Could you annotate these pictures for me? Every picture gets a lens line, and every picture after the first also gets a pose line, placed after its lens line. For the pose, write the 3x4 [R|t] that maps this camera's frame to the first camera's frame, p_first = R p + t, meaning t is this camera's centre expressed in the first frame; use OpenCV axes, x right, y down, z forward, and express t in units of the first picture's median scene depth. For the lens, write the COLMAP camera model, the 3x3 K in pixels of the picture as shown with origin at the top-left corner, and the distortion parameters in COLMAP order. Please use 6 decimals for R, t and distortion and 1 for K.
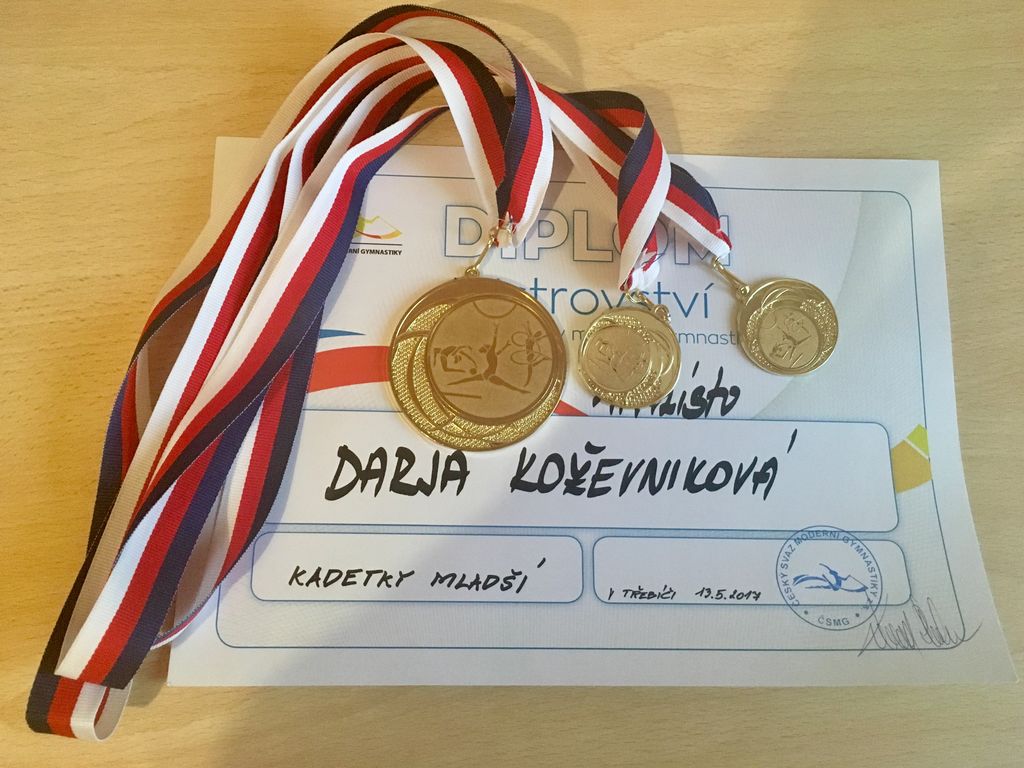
lens RADIAL K [[874.5, 0, 512.0], [0, 874.5, 384.0], [0, 0, 1]] dist [0.065922, -0.110294]
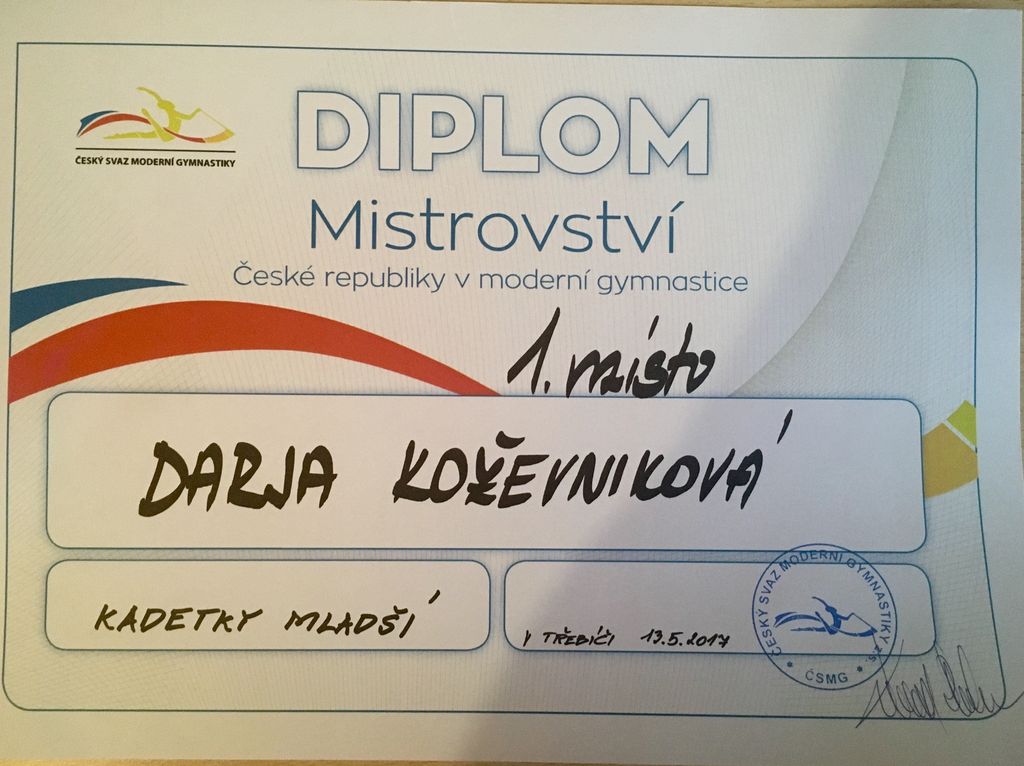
lens RADIAL K [[874.5, 0, 512.0], [0, 874.5, 383.0], [0, 0, 1]] dist [0.065922, -0.110294]
pose [[0.999299, -0.003683, -0.037265, 0.126408], [0.010237, 0.984112, 0.177251, -0.104640], [0.036020, -0.177508, 0.983460, 0.299316]]
